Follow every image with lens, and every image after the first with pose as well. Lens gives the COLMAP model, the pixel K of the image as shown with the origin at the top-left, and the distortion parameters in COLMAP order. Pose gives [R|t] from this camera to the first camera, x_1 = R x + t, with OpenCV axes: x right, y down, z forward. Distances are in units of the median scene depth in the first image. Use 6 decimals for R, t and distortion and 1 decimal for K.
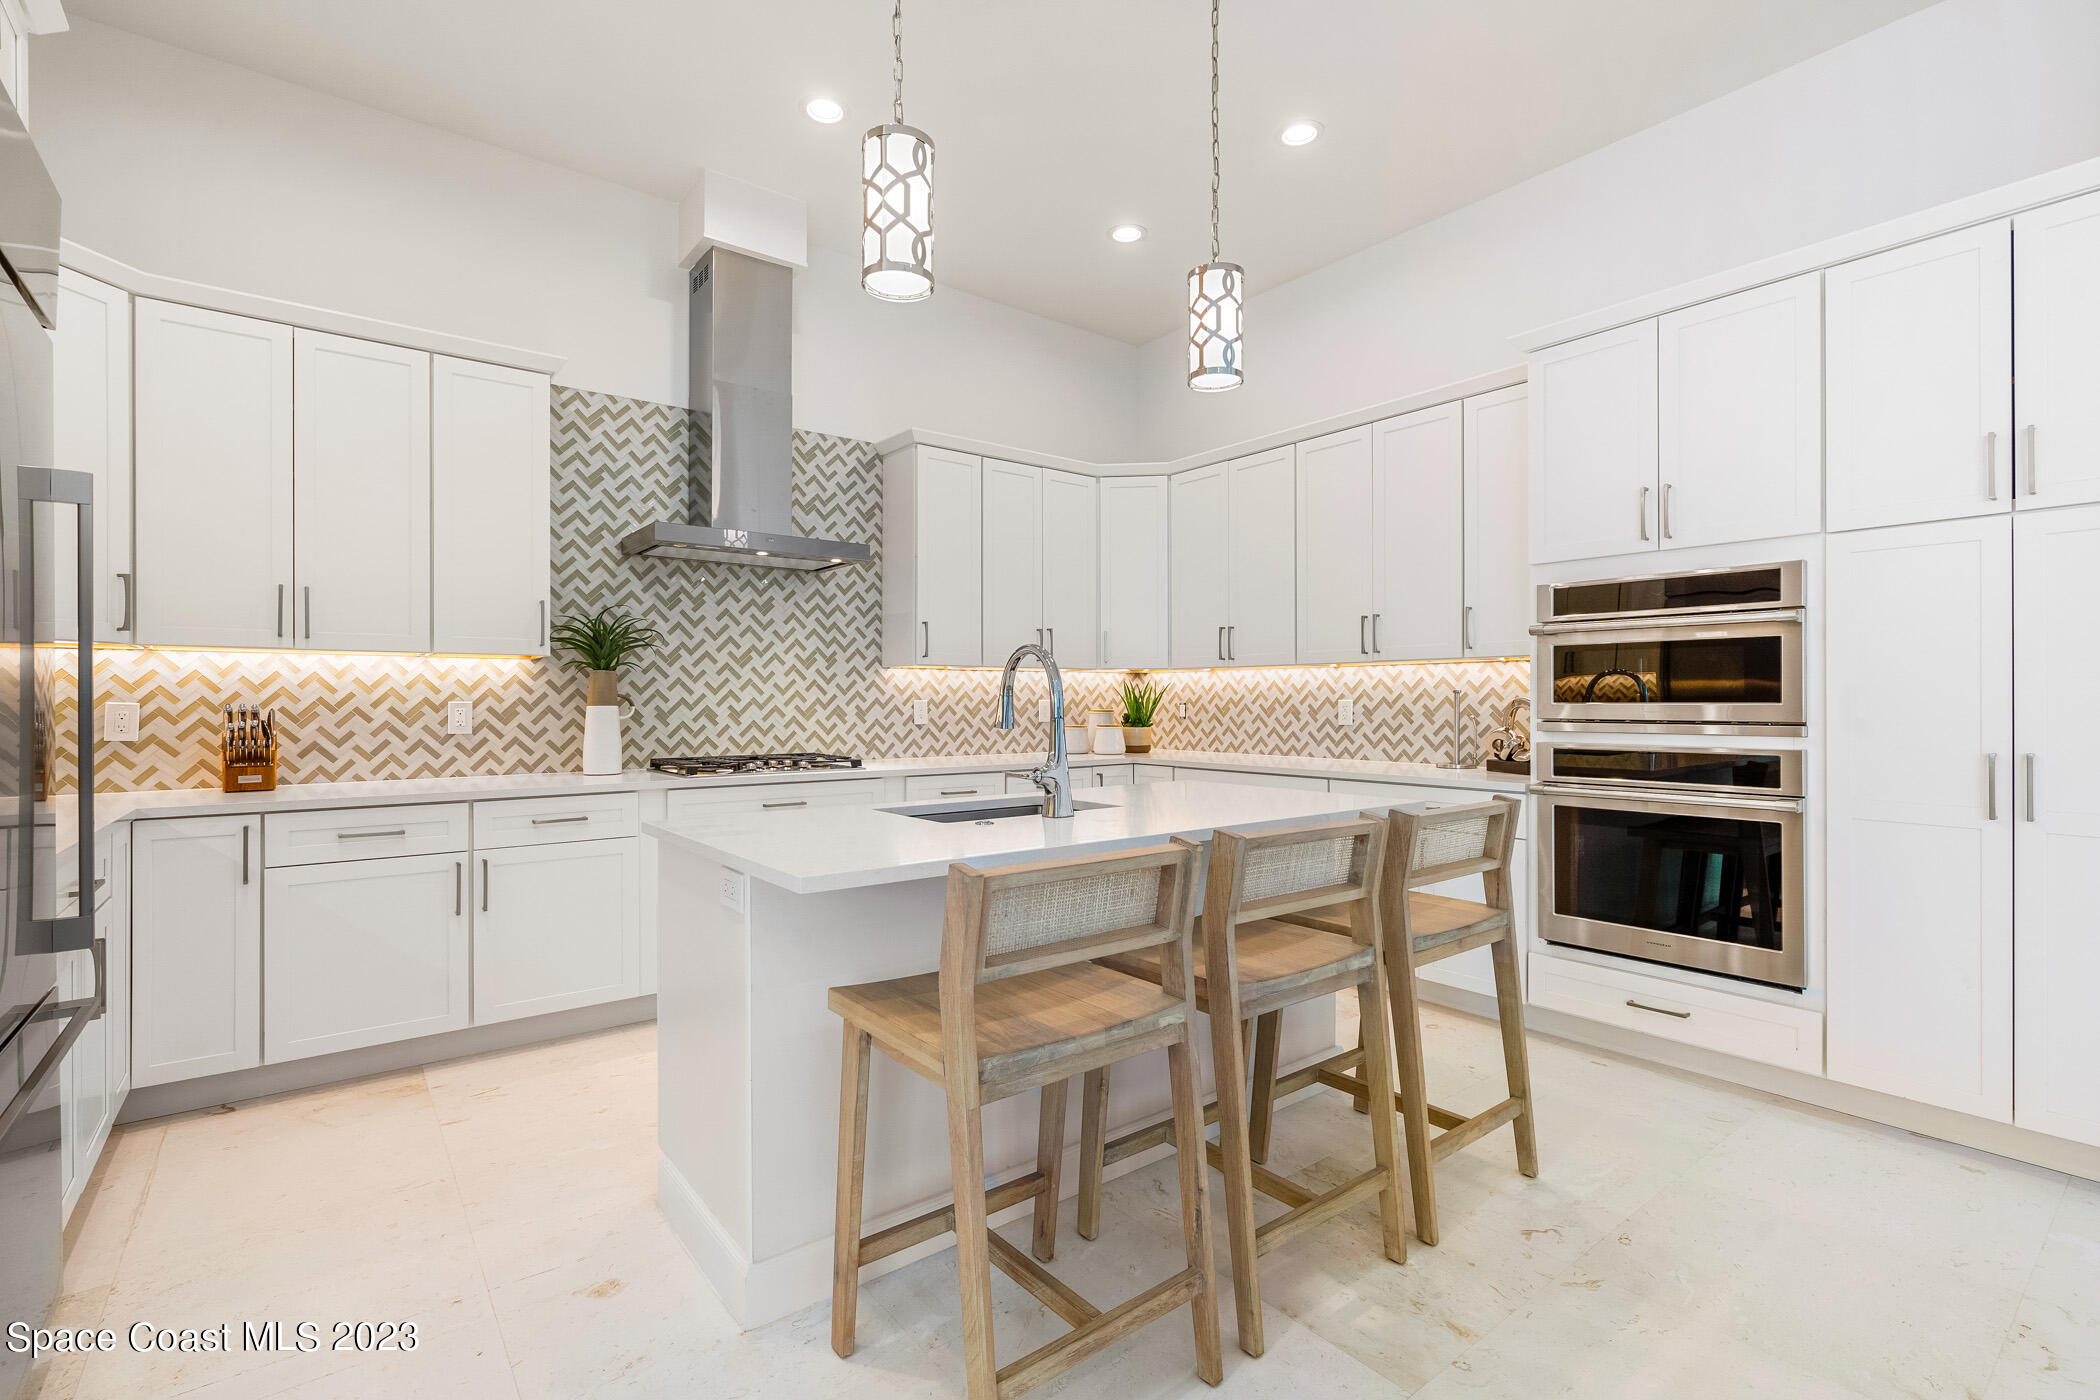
lens RADIAL K [[986.7, 0, 1044.9], [0, 986.7, 692.7], [0, 0, 1]] dist [0.000024, 0.000326]
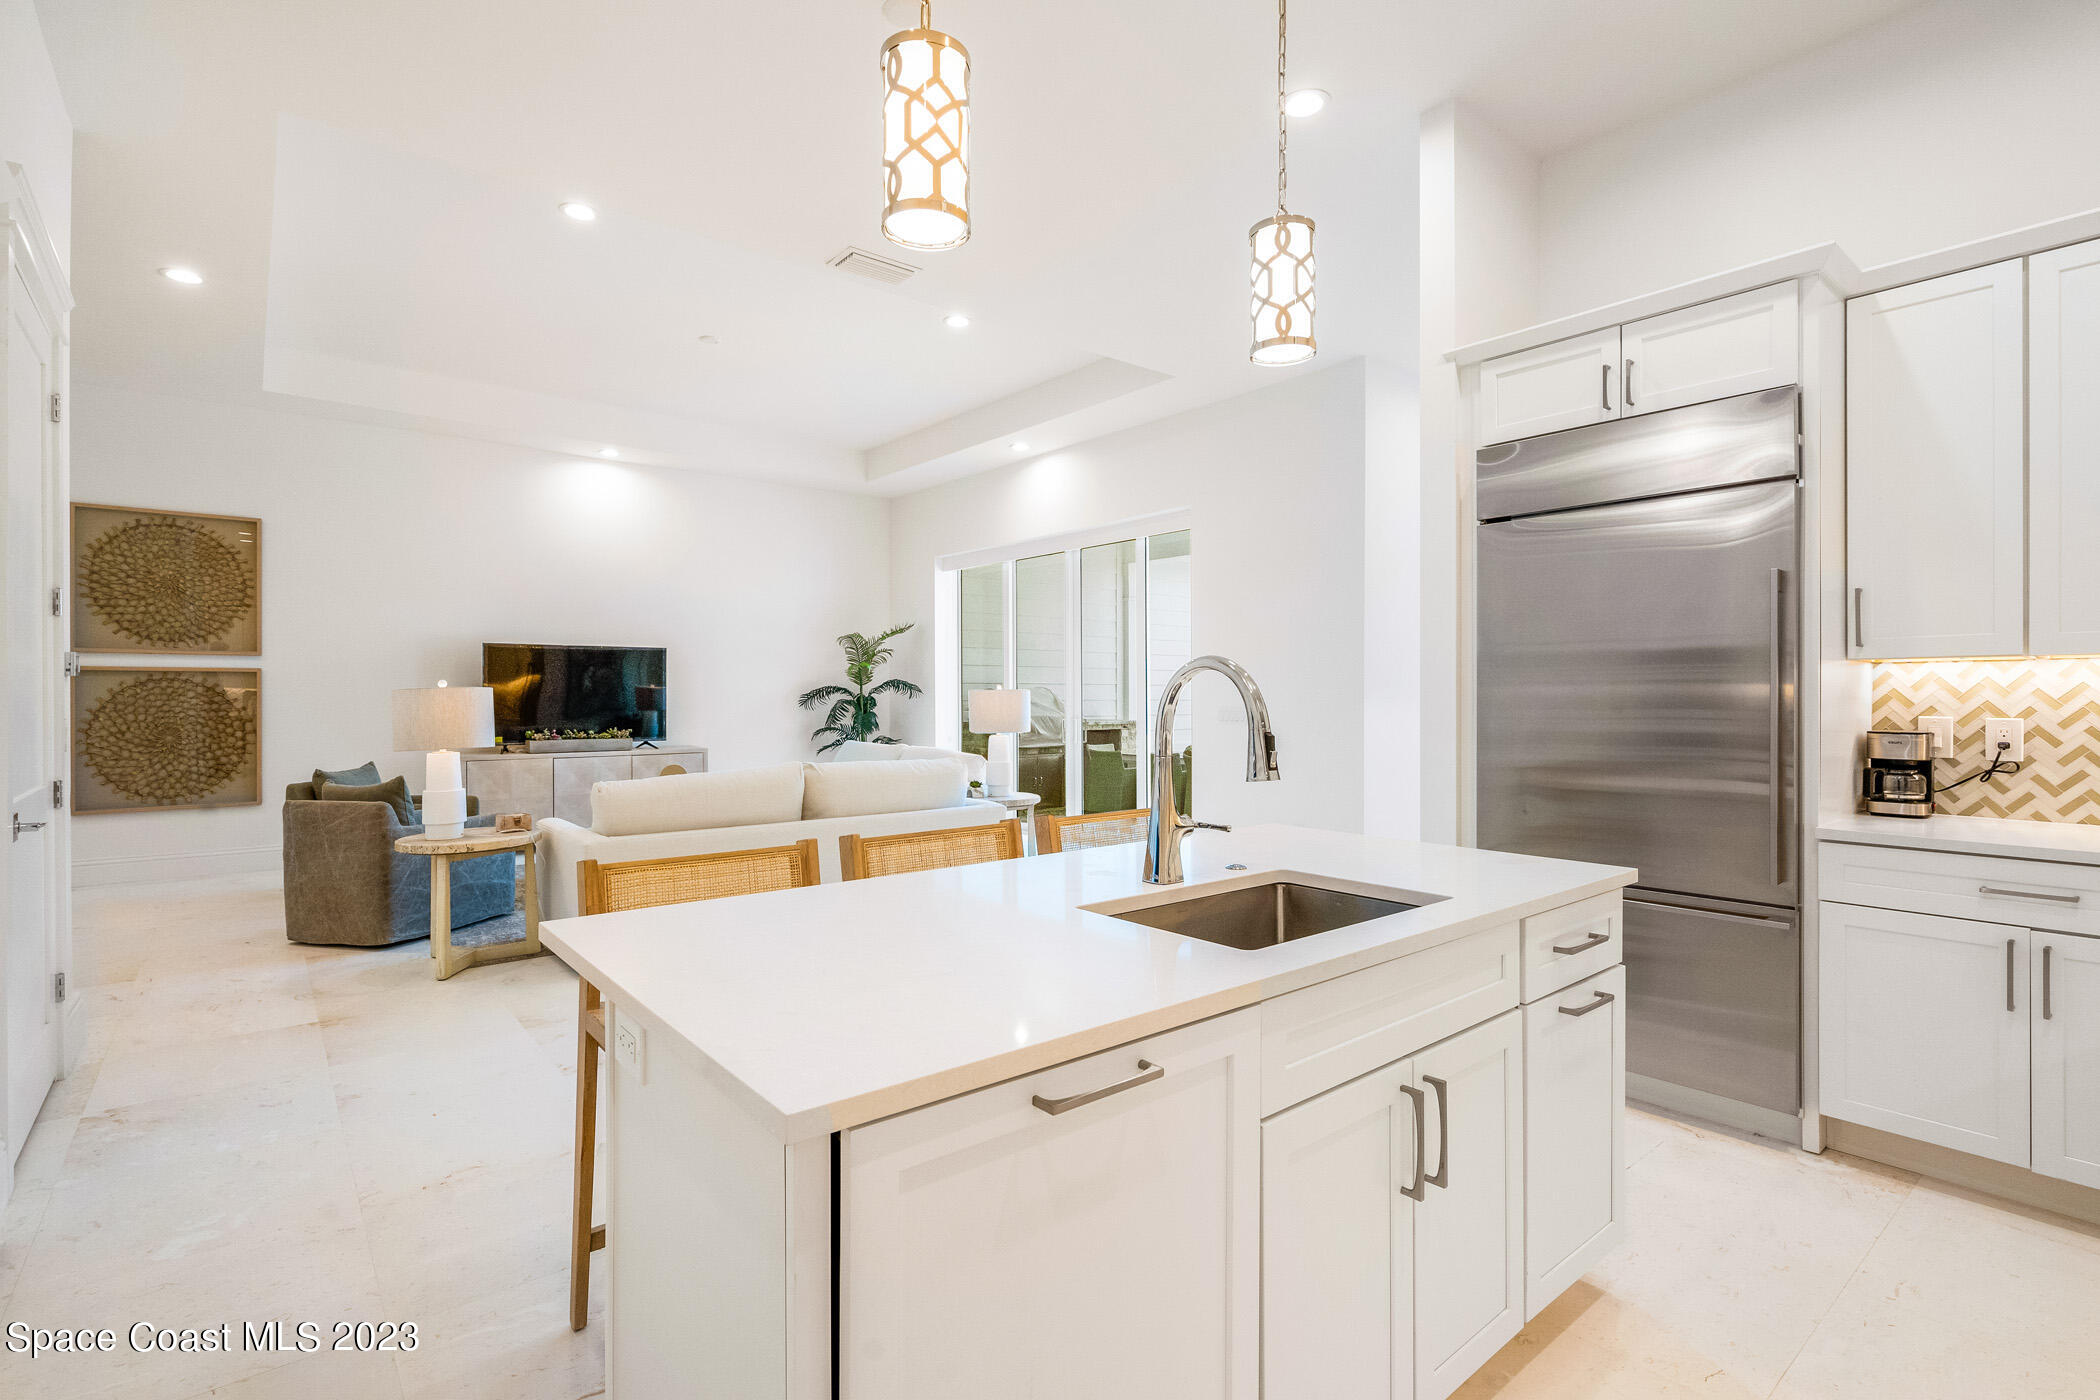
lens RADIAL K [[986.7, 0, 1062.4], [0, 986.7, 699.0], [0, 0, 1]] dist [0.000024, 0.000326]
pose [[-0.998887, -0.005196, -0.046876, 0.069335], [-0.005595, 0.999949, 0.008382, -0.005221], [0.046830, 0.008635, -0.998866, 0.956321]]
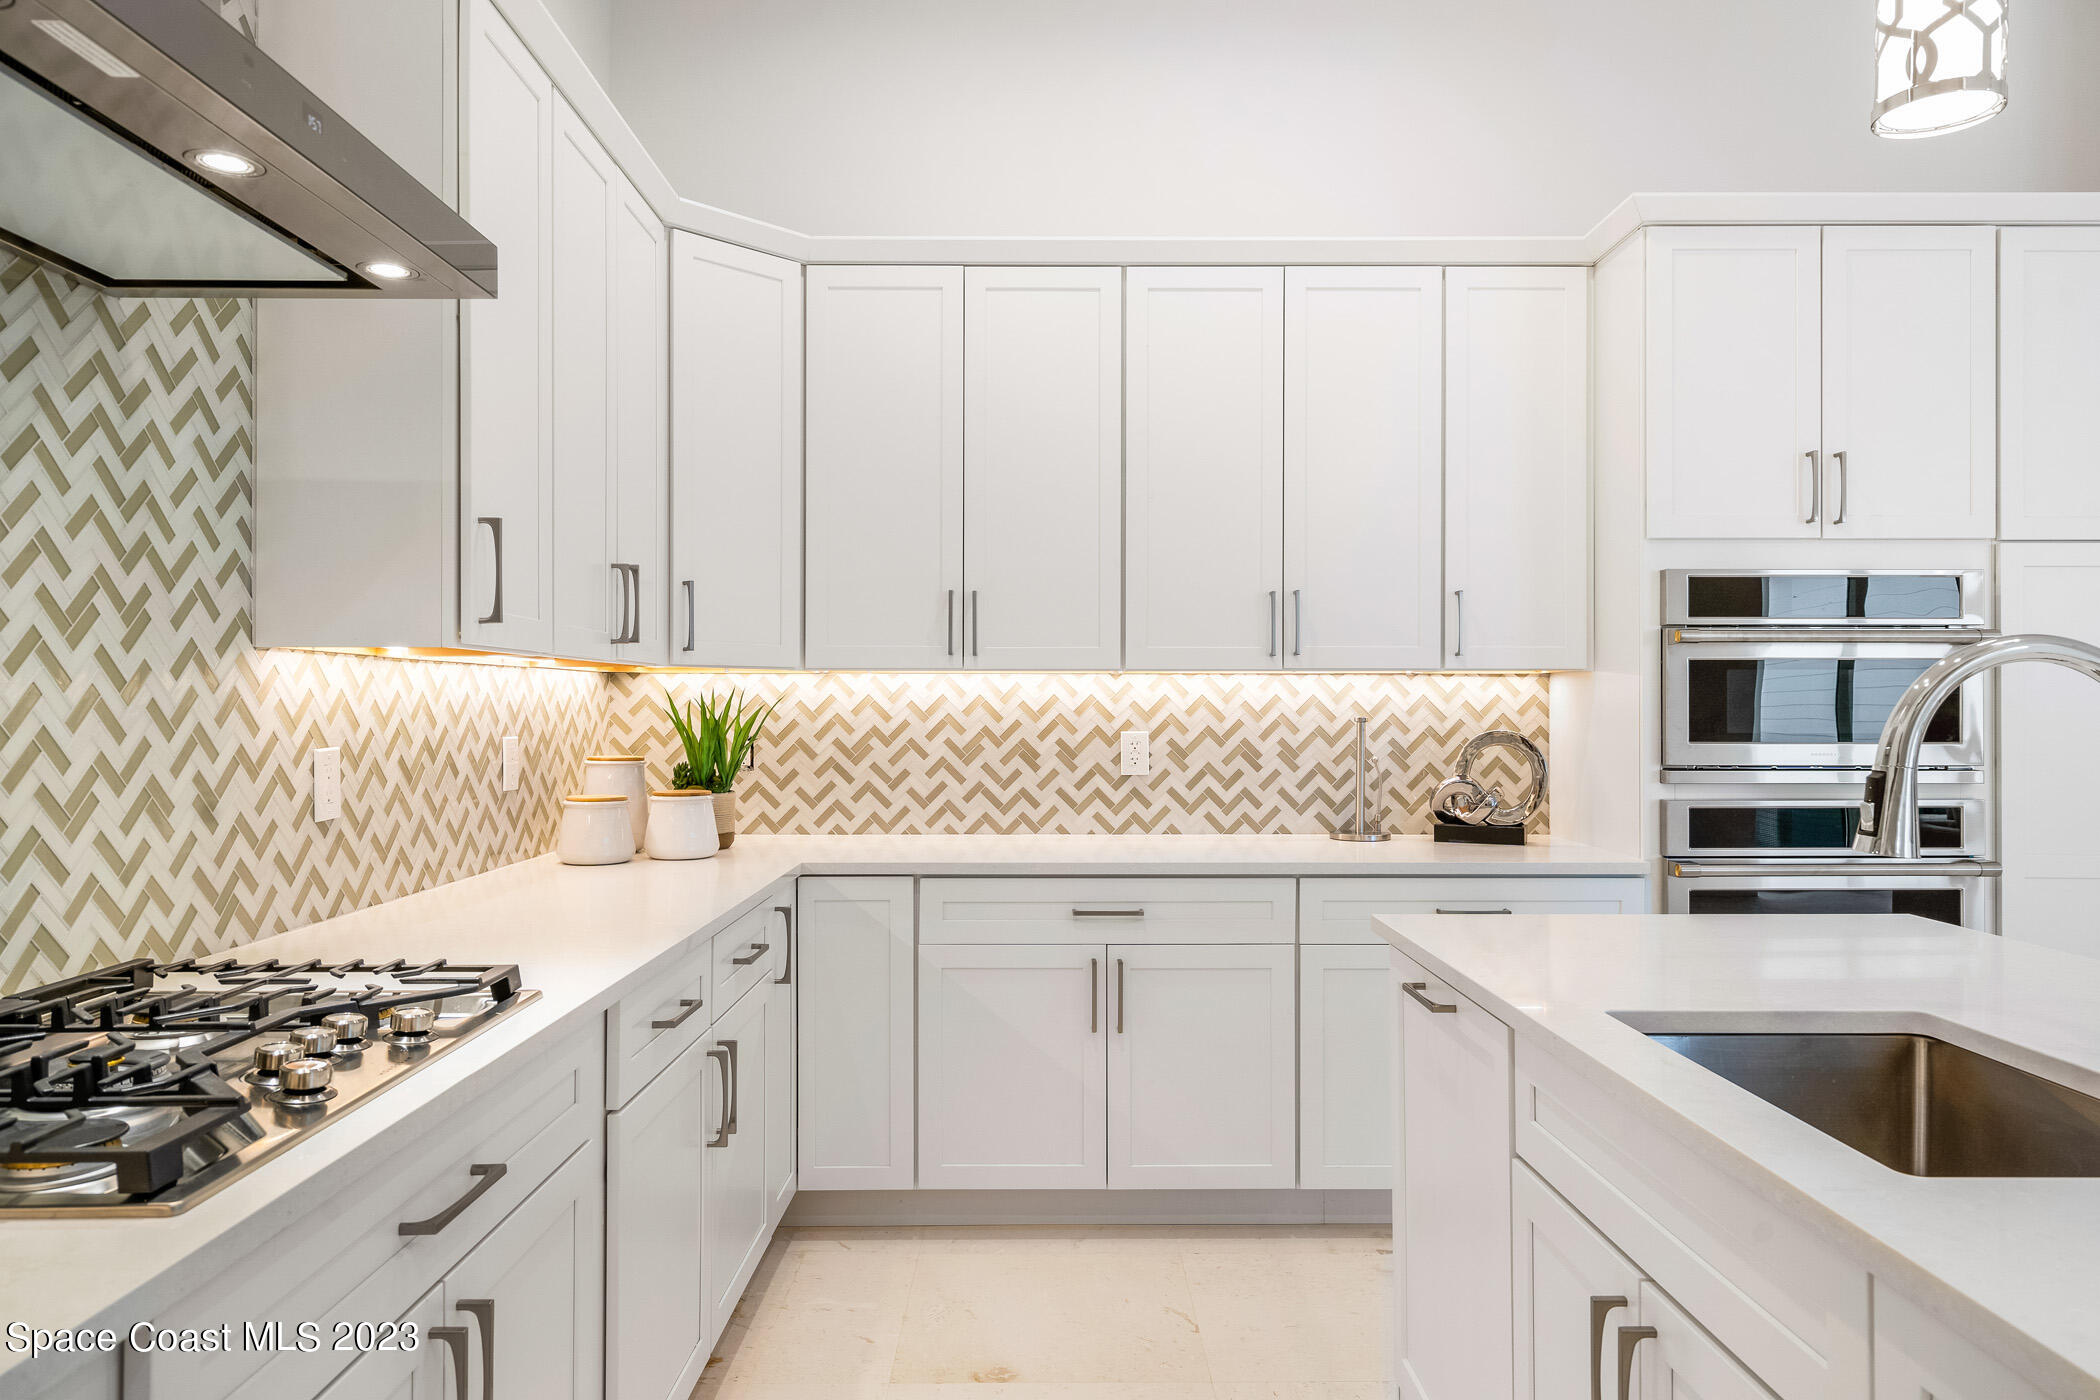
lens RADIAL K [[1385.1, 0, 1052.8], [0, 1385.1, 690.5], [0, 0, 1]] dist [0.034651, -0.003406]
pose [[0.608002, 0.010002, 0.793872, -0.378466], [-0.004778, 0.999949, -0.008939, -0.009652], [-0.793921, 0.001642, 0.608019, 0.555808]]
